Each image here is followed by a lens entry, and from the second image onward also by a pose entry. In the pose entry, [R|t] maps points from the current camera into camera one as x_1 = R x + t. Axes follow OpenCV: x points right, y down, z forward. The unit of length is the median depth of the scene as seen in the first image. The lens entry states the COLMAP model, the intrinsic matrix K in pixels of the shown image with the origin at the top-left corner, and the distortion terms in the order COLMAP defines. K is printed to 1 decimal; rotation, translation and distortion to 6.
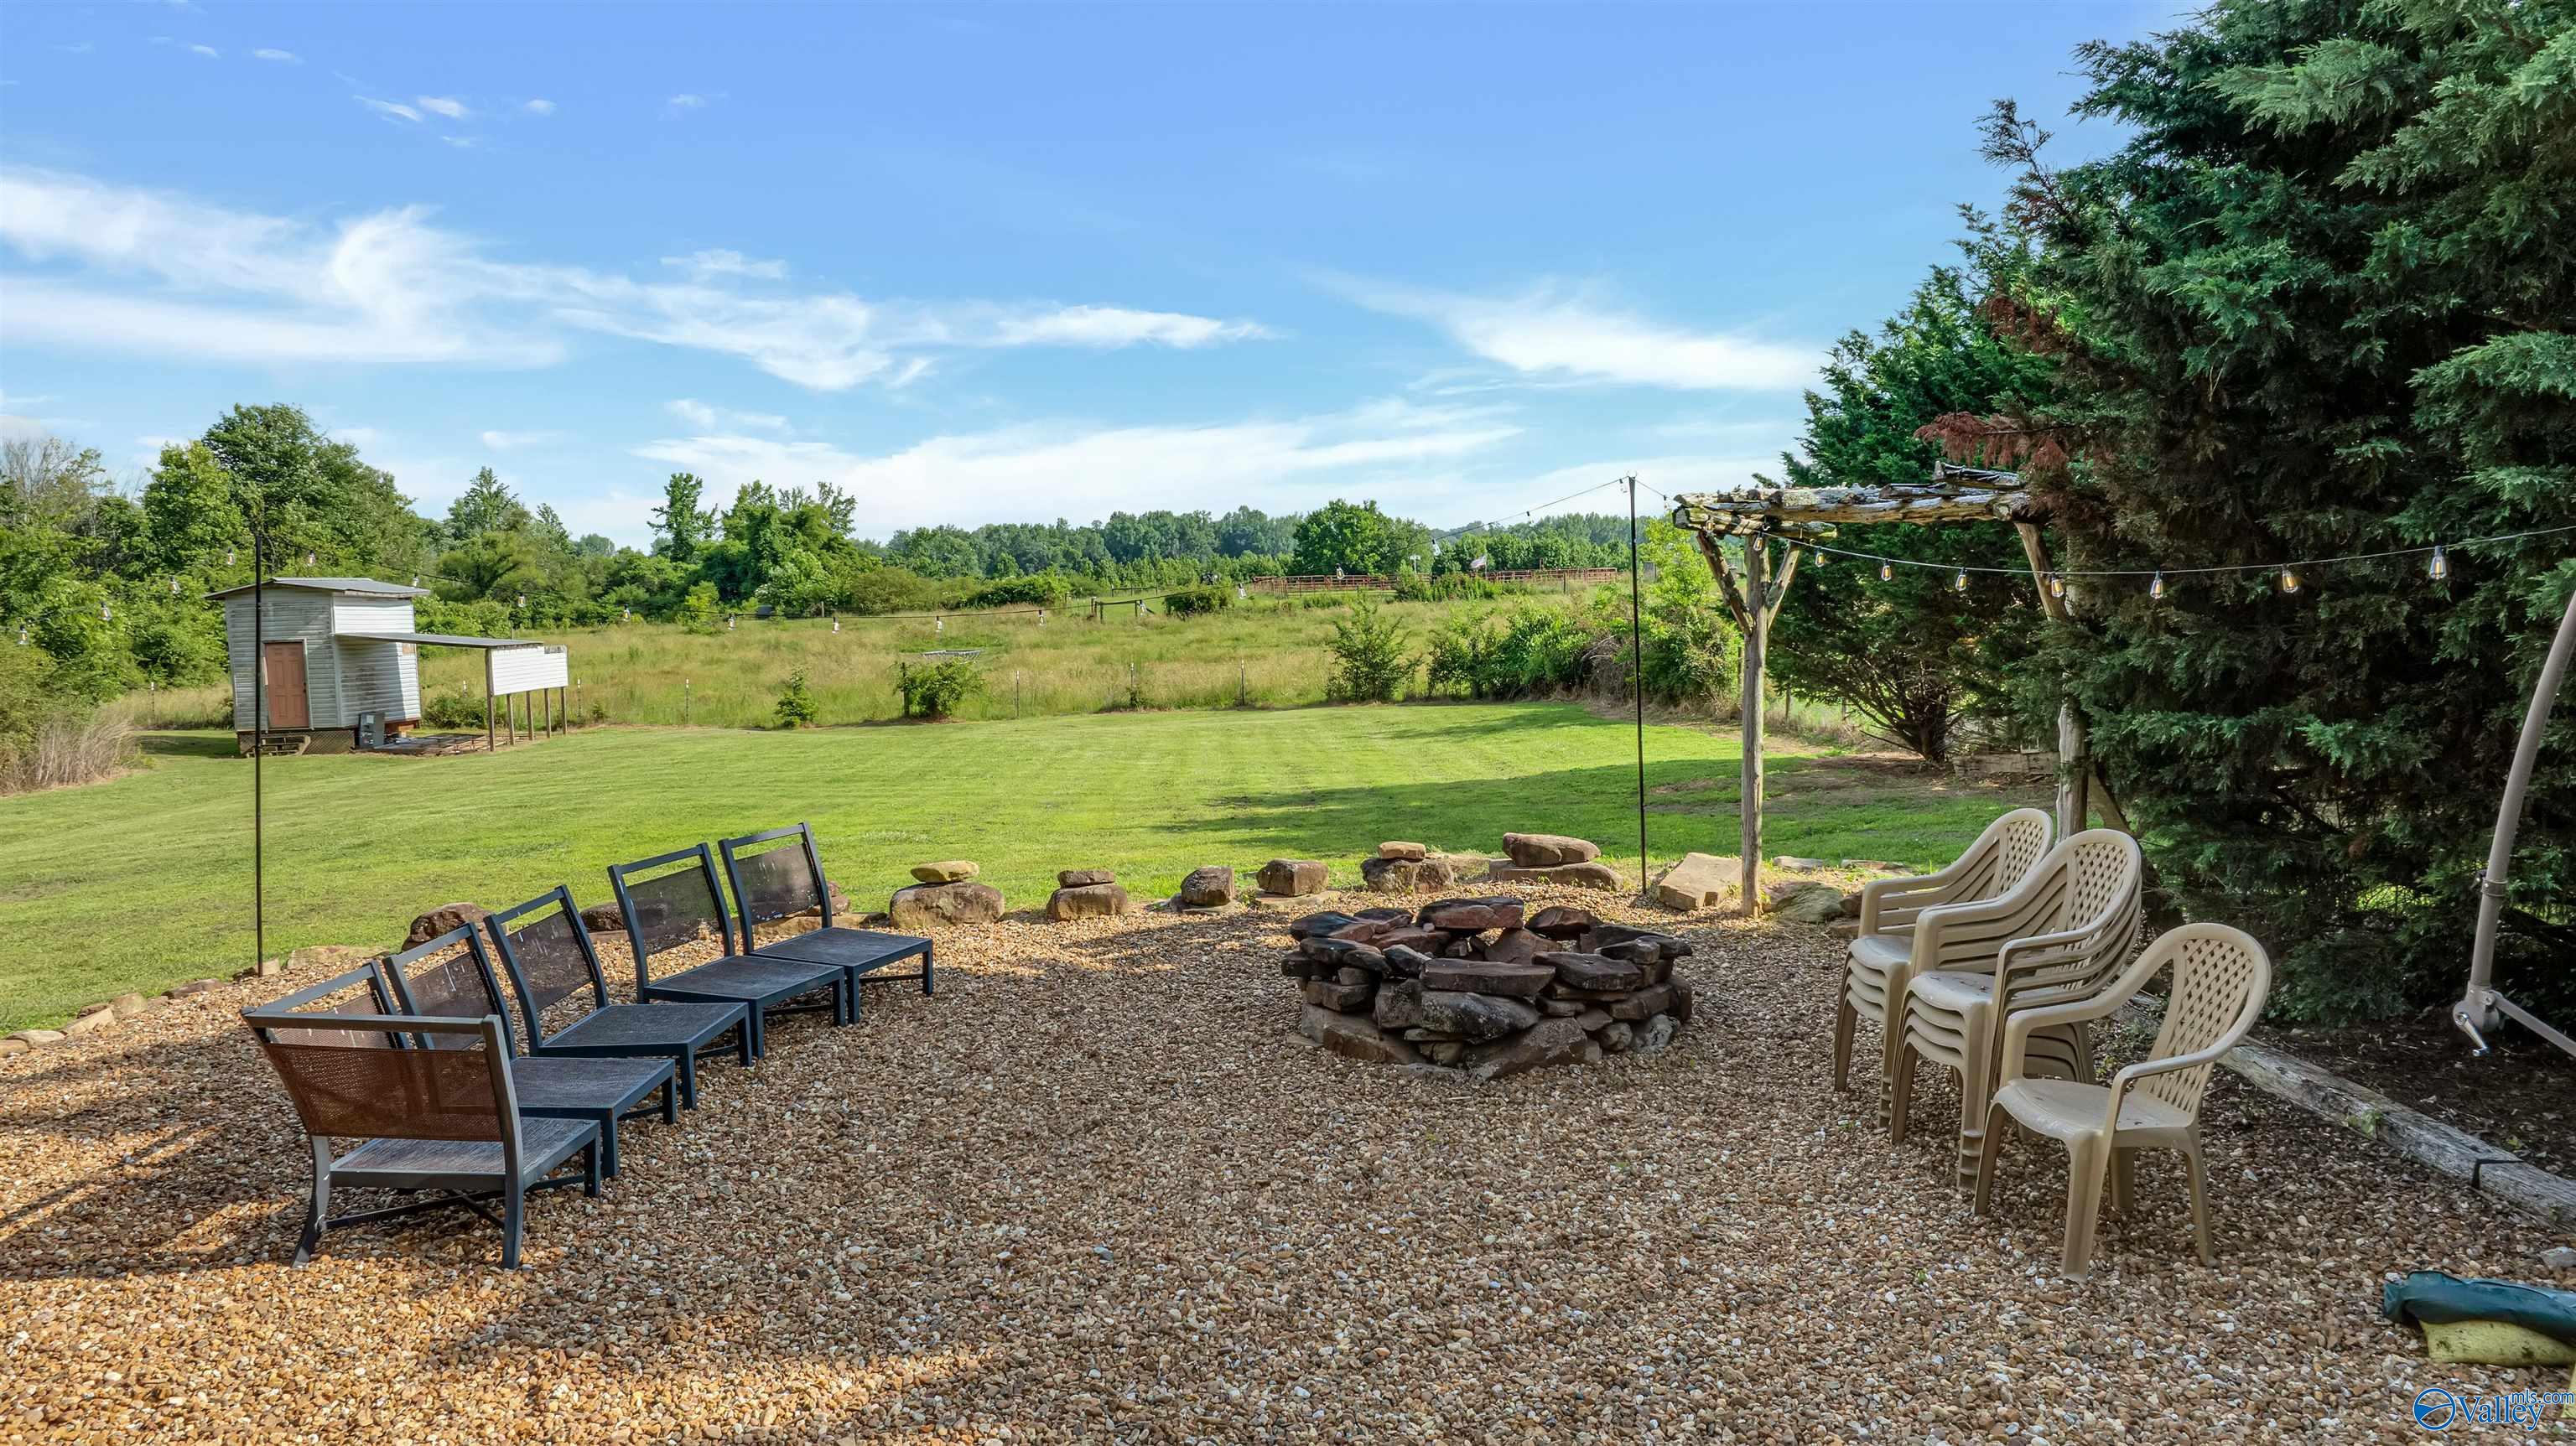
lens RADIAL K [[1815.0, 0, 1290.2], [0, 1815.0, 720.1], [0, 0, 1]] dist [-0.017946, -0.013743]
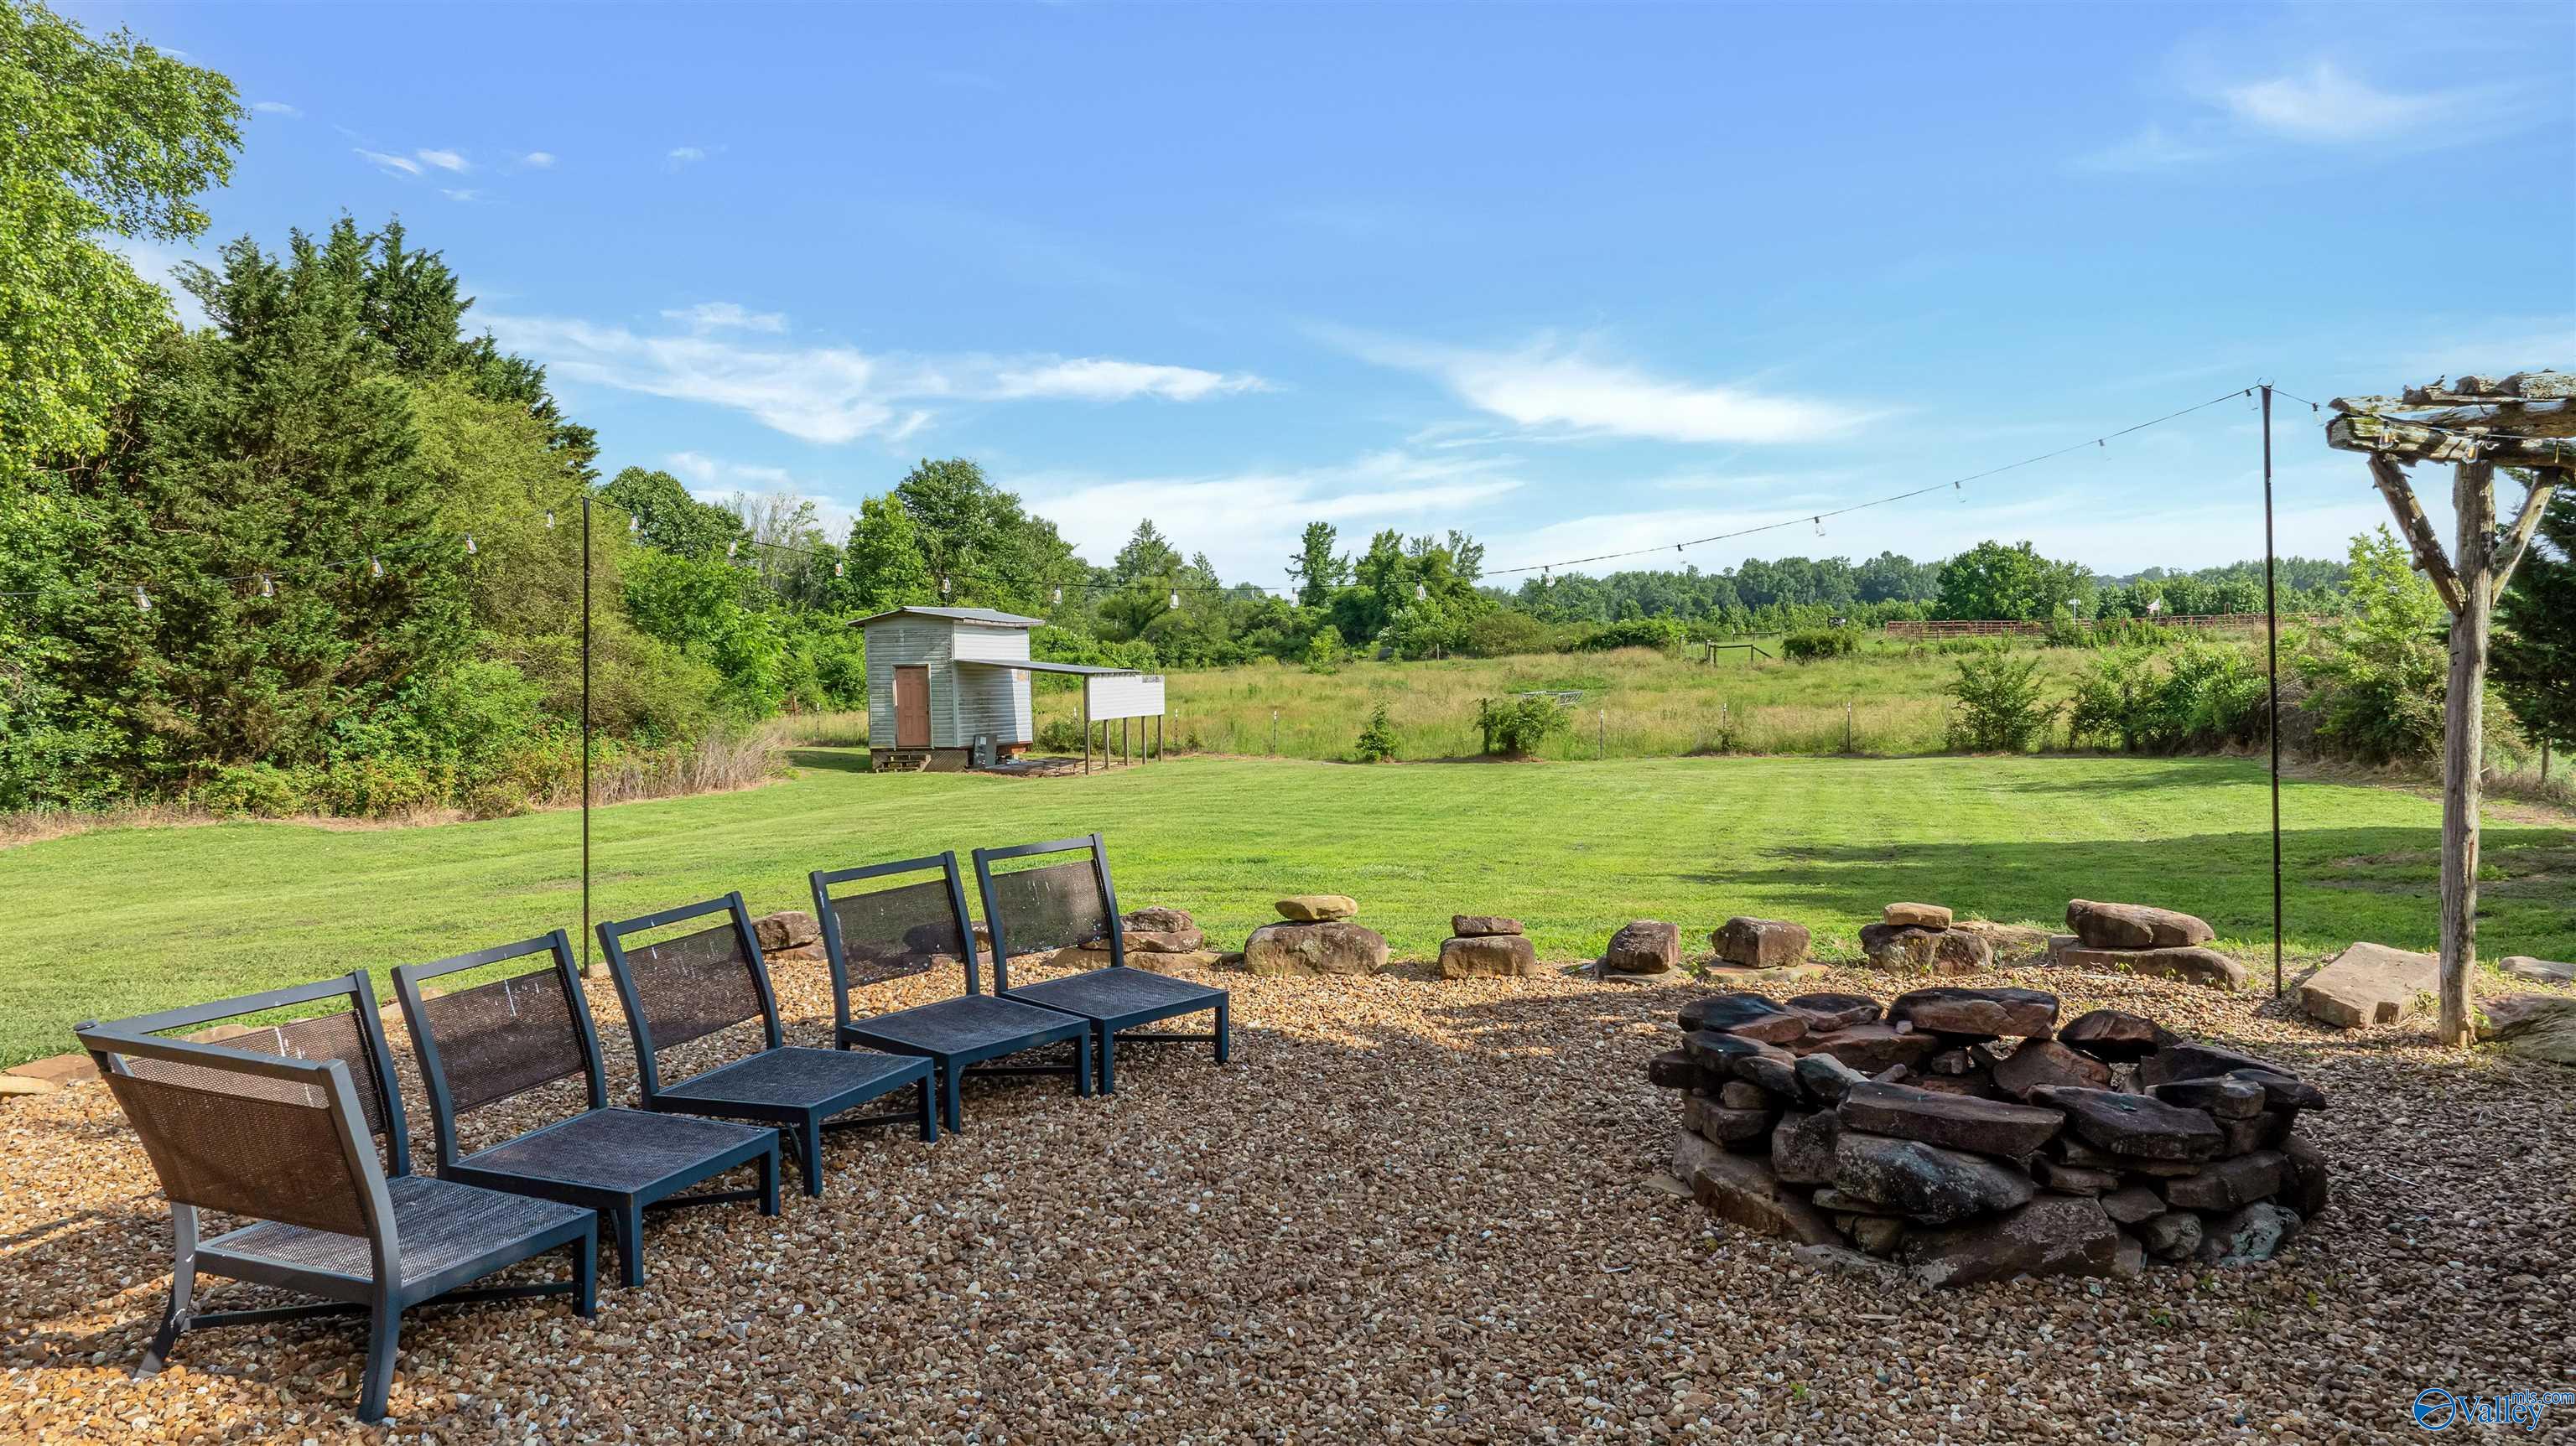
lens RADIAL K [[1813.1, 0, 1291.0], [0, 1813.1, 725.8], [0, 0, 1]] dist [-0.014759, -0.002888]
pose [[0.941690, 0.023609, -0.335651, 0.007834], [-0.031439, 0.999345, -0.017914, 0.001892], [0.335009, 0.027422, 0.941816, 0.025696]]
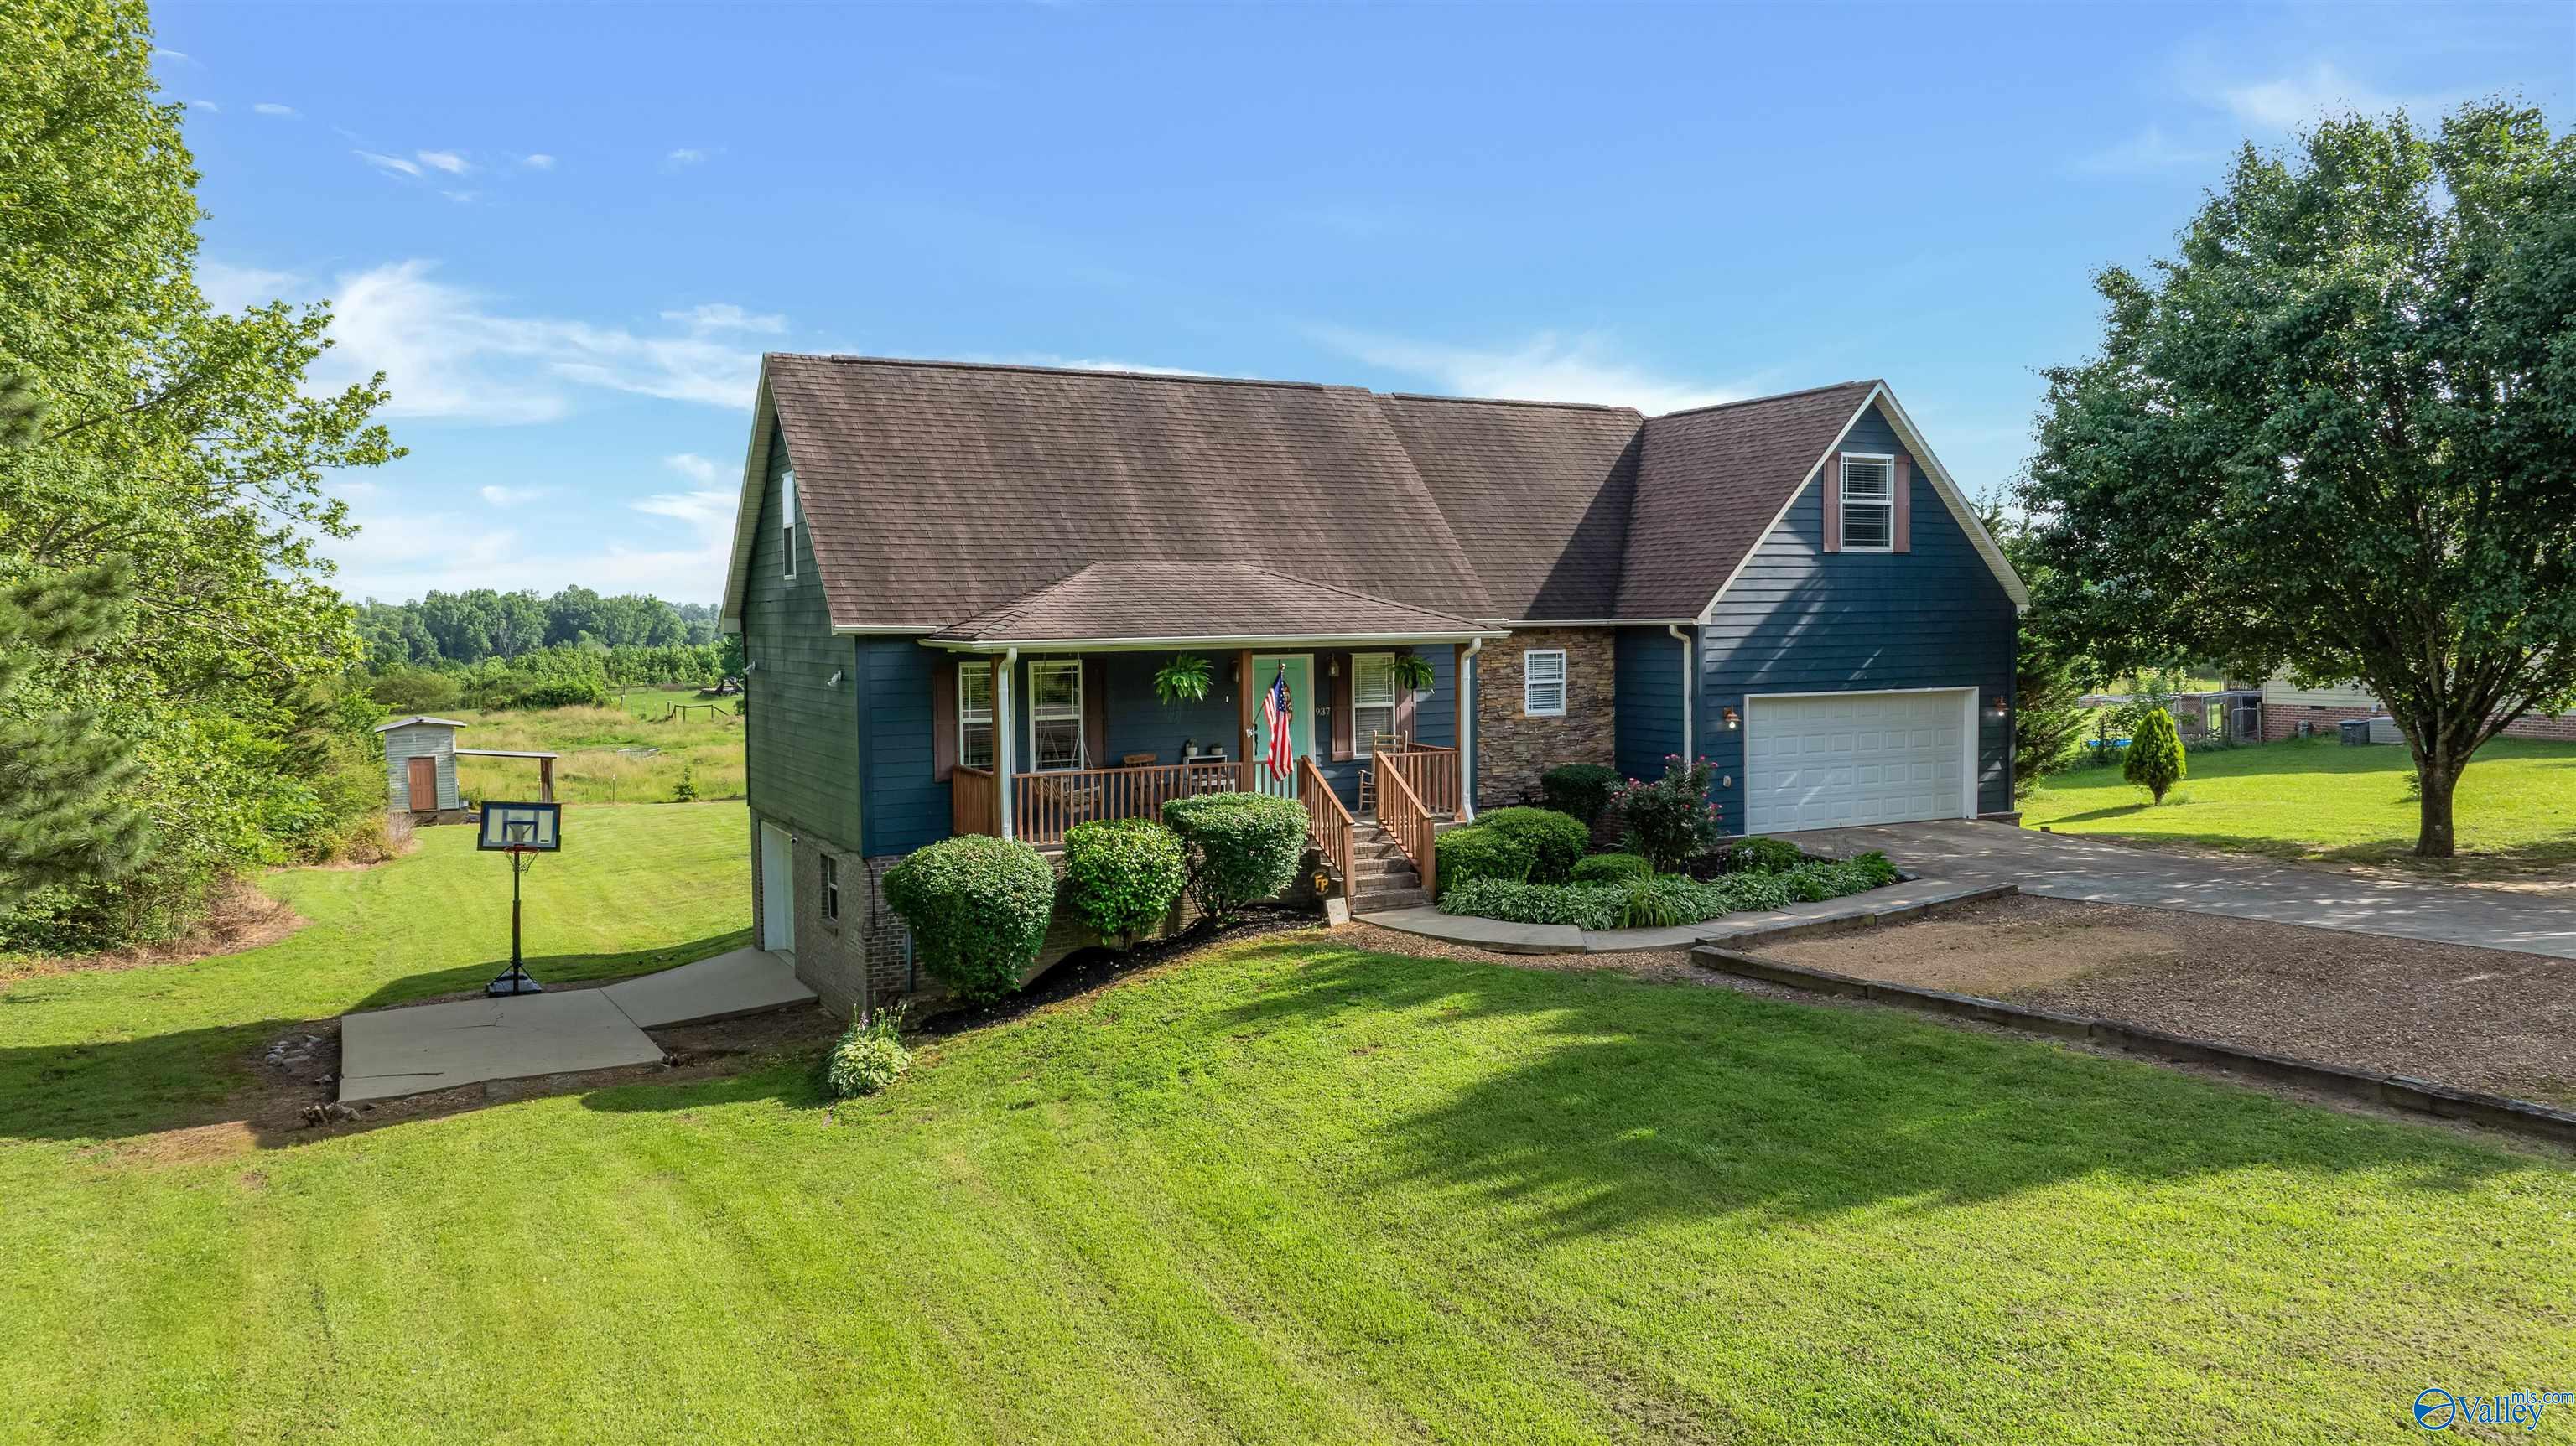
lens RADIAL K [[1811.0, 0, 1292.0], [0, 1811.0, 722.4], [0, 0, 1]] dist [-0.010096, -0.018473]
pose [[0.930592, -0.017310, 0.365648, -0.182552], [0.031460, 0.998968, -0.032775, 0.001572], [-0.364704, 0.042003, 0.930176, -0.358459]]
